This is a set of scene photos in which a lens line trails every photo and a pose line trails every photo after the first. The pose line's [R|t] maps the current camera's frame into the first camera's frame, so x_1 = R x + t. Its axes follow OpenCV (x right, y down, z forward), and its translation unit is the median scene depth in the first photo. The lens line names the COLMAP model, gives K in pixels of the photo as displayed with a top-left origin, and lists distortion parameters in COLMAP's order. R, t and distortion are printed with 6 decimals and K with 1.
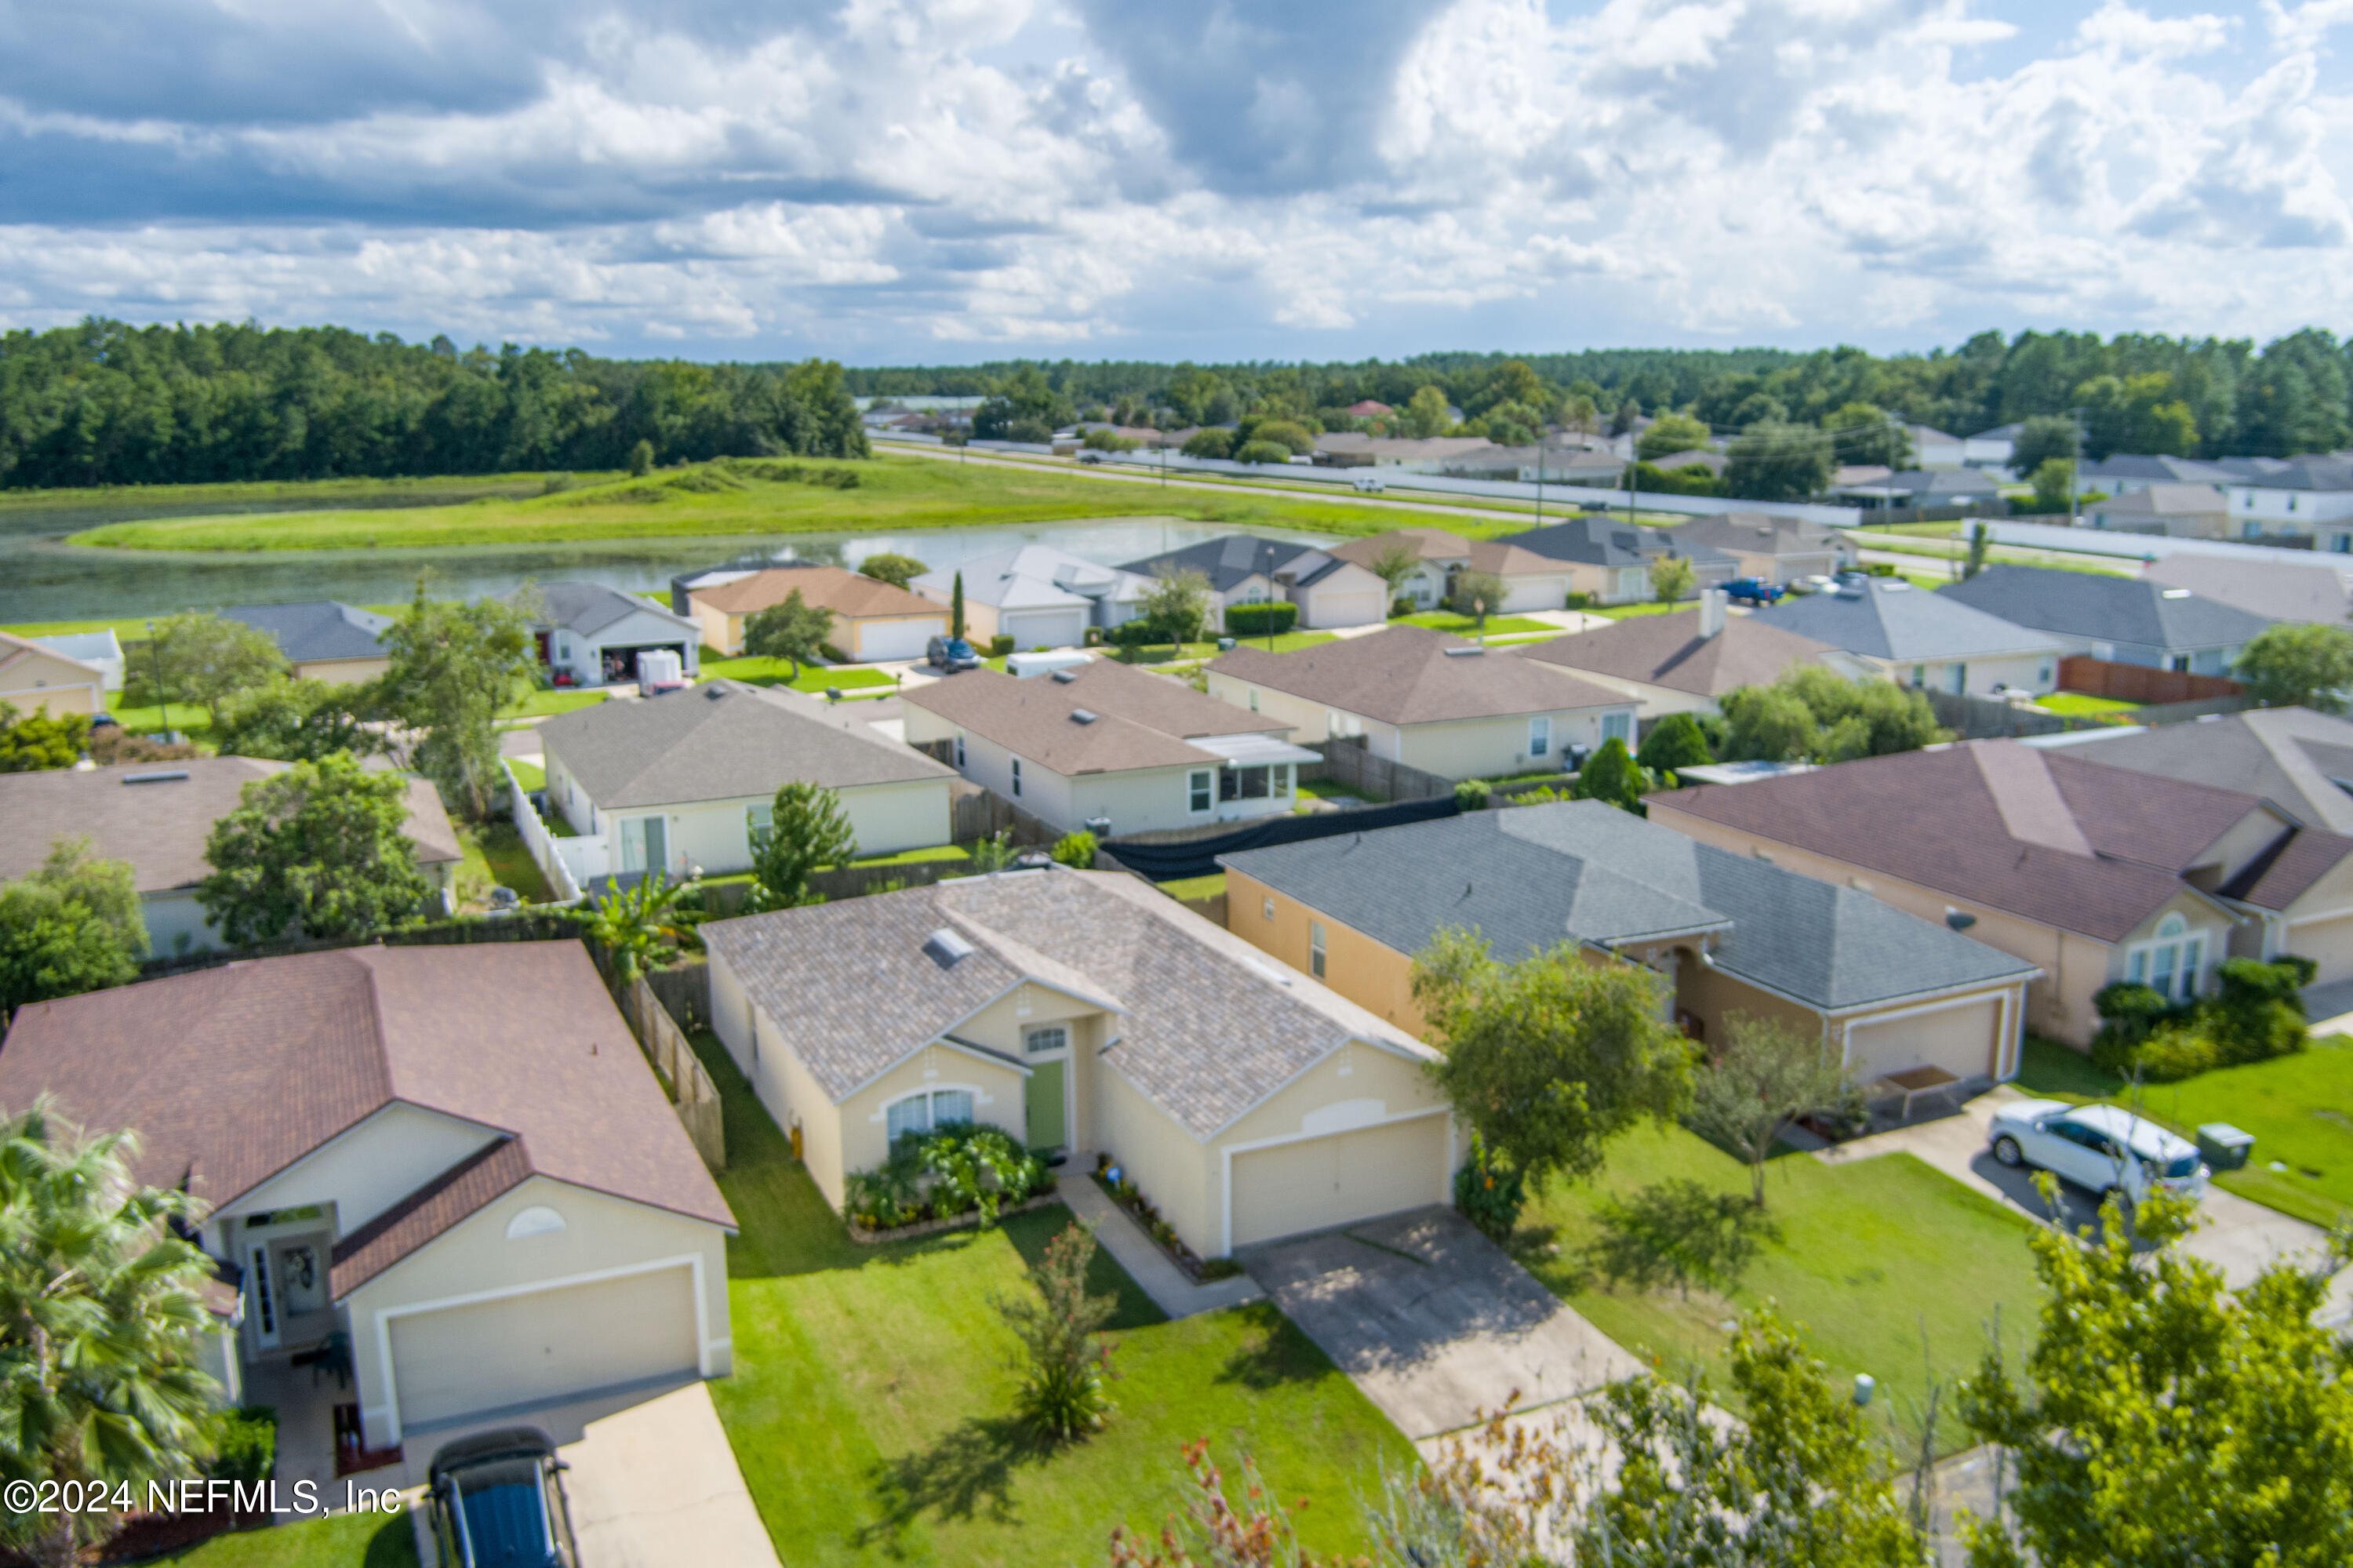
lens RADIAL K [[1866.9, 0, 1130.9], [0, 1866.9, 790.8], [0, 0, 1]] dist [-0.092674, 0.062767]
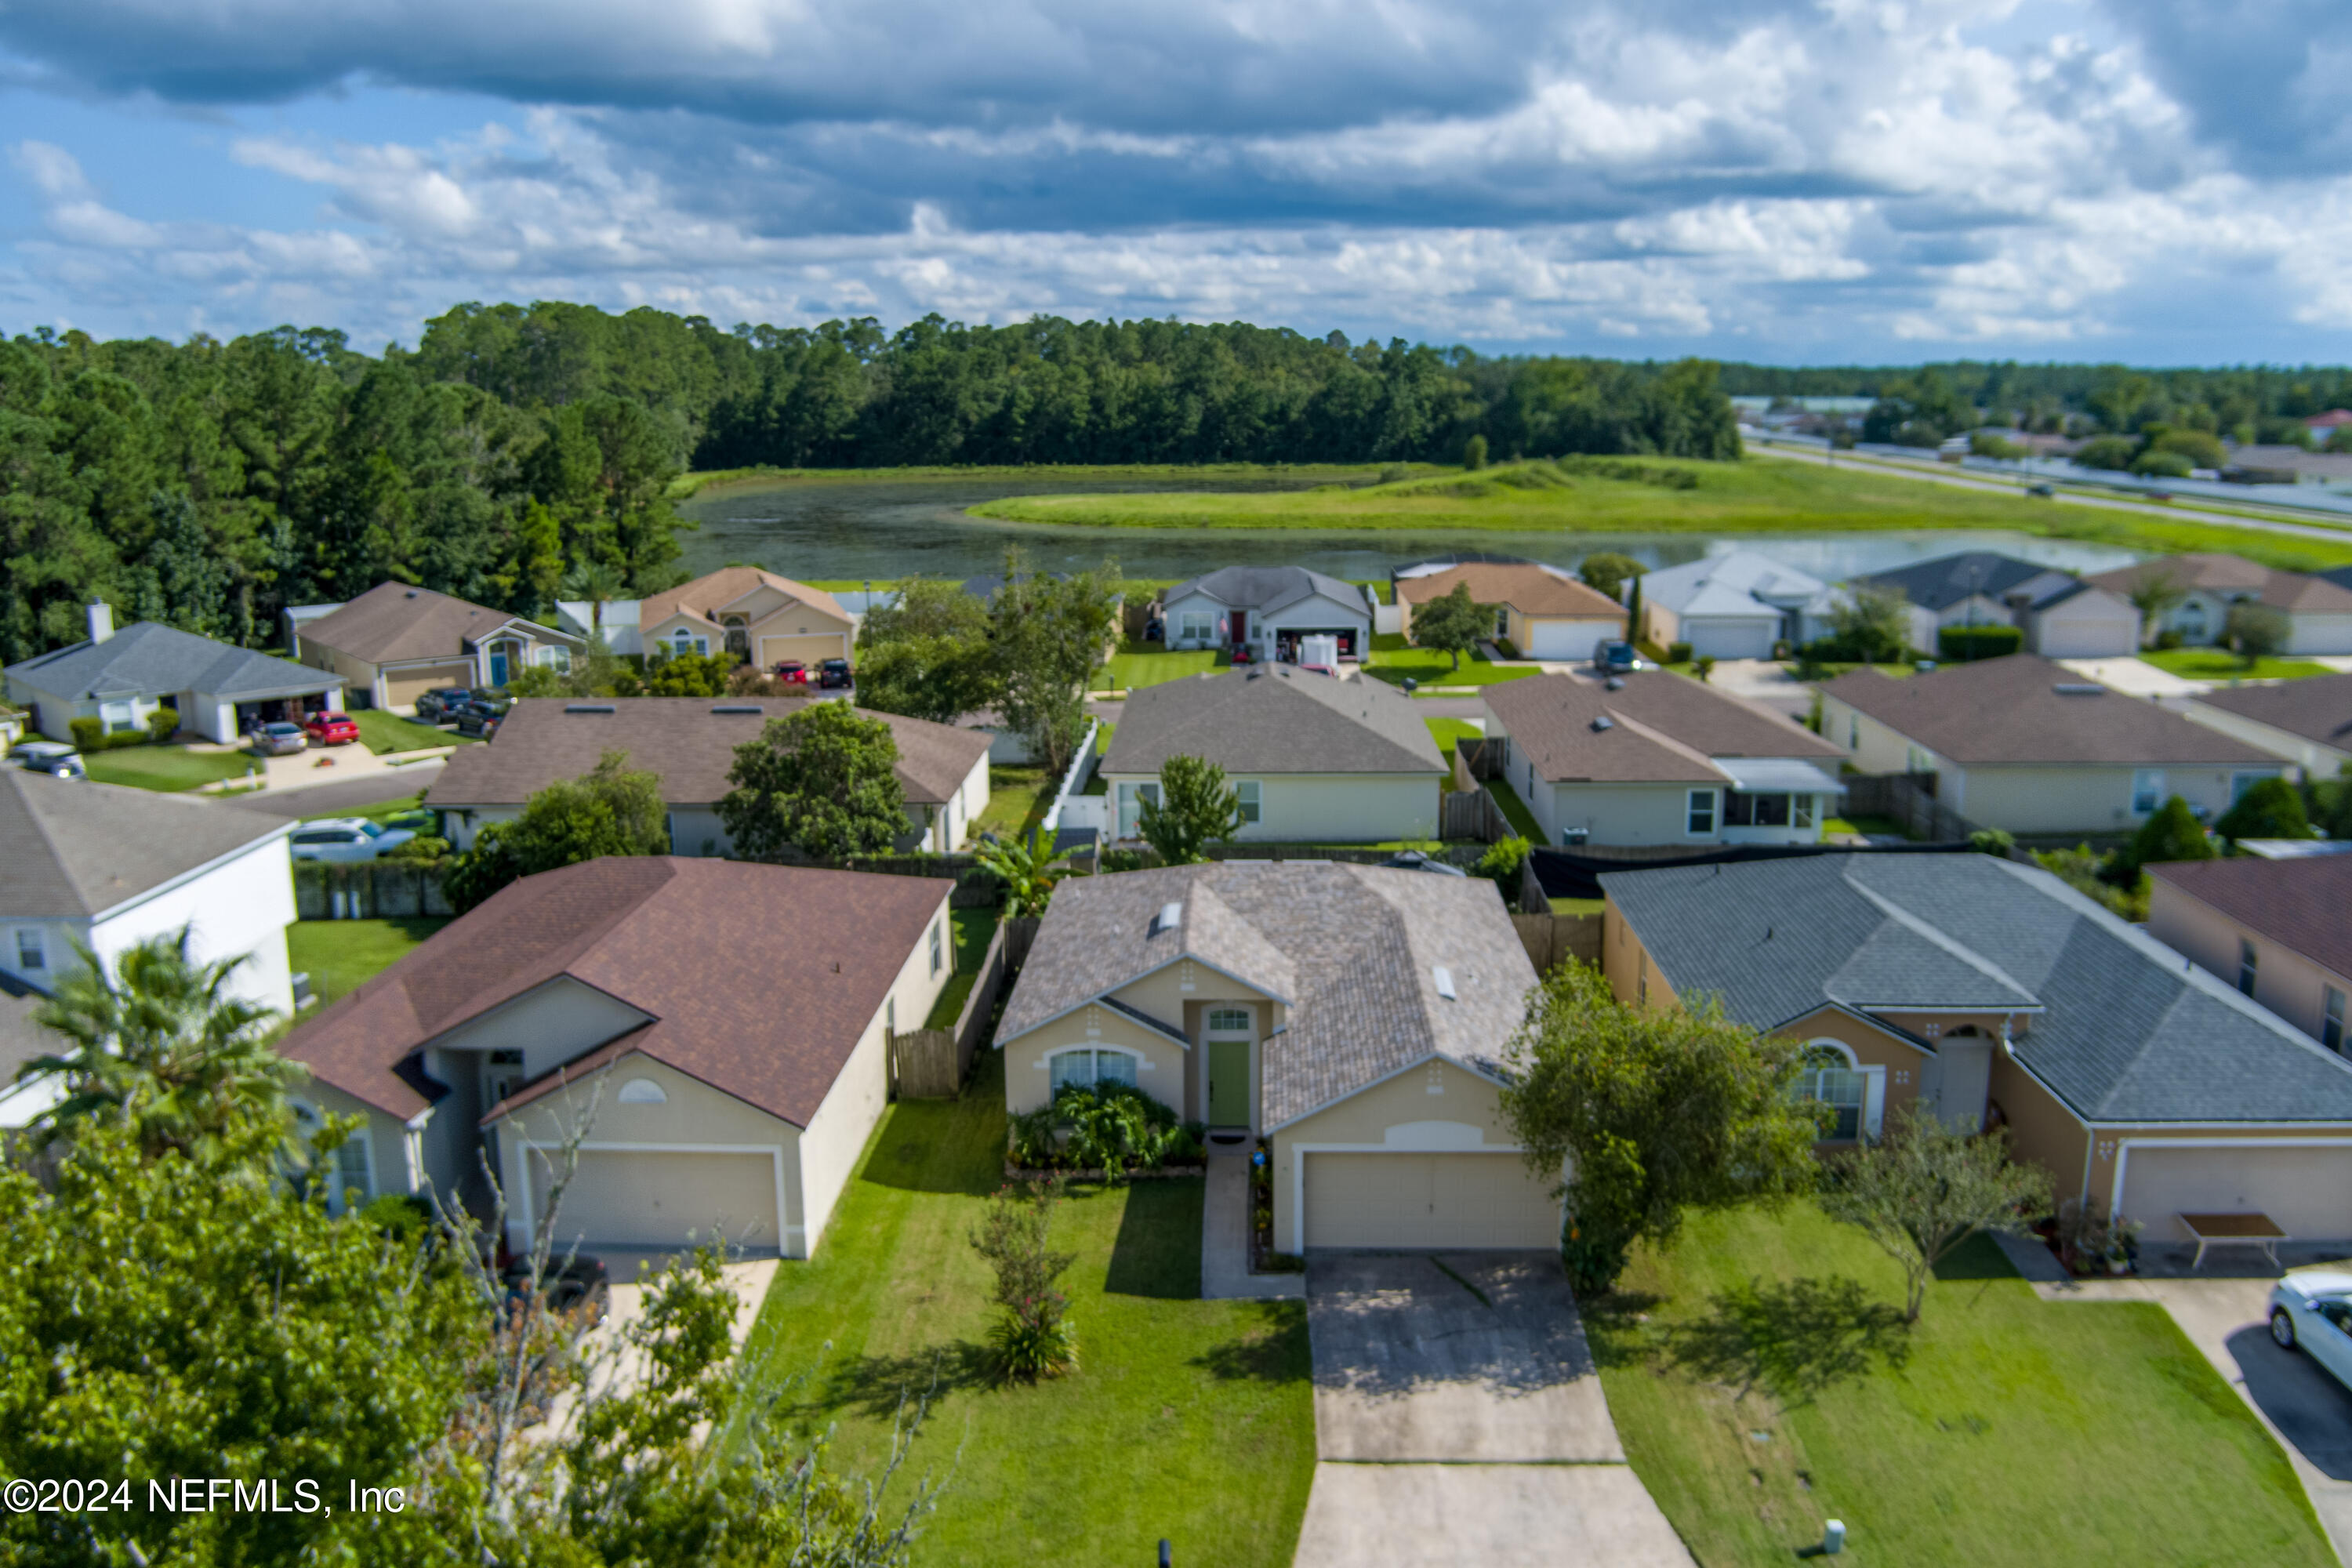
lens RADIAL K [[1866.1, 0, 1130.4], [0, 1866.1, 790.8], [0, 0, 1]] dist [-0.092674, 0.062767]
pose [[0.895605, 0.094909, -0.434607, 0.099816], [-0.094047, 0.995289, 0.023545, -0.002995], [0.434794, 0.019786, 0.900312, 0.015758]]
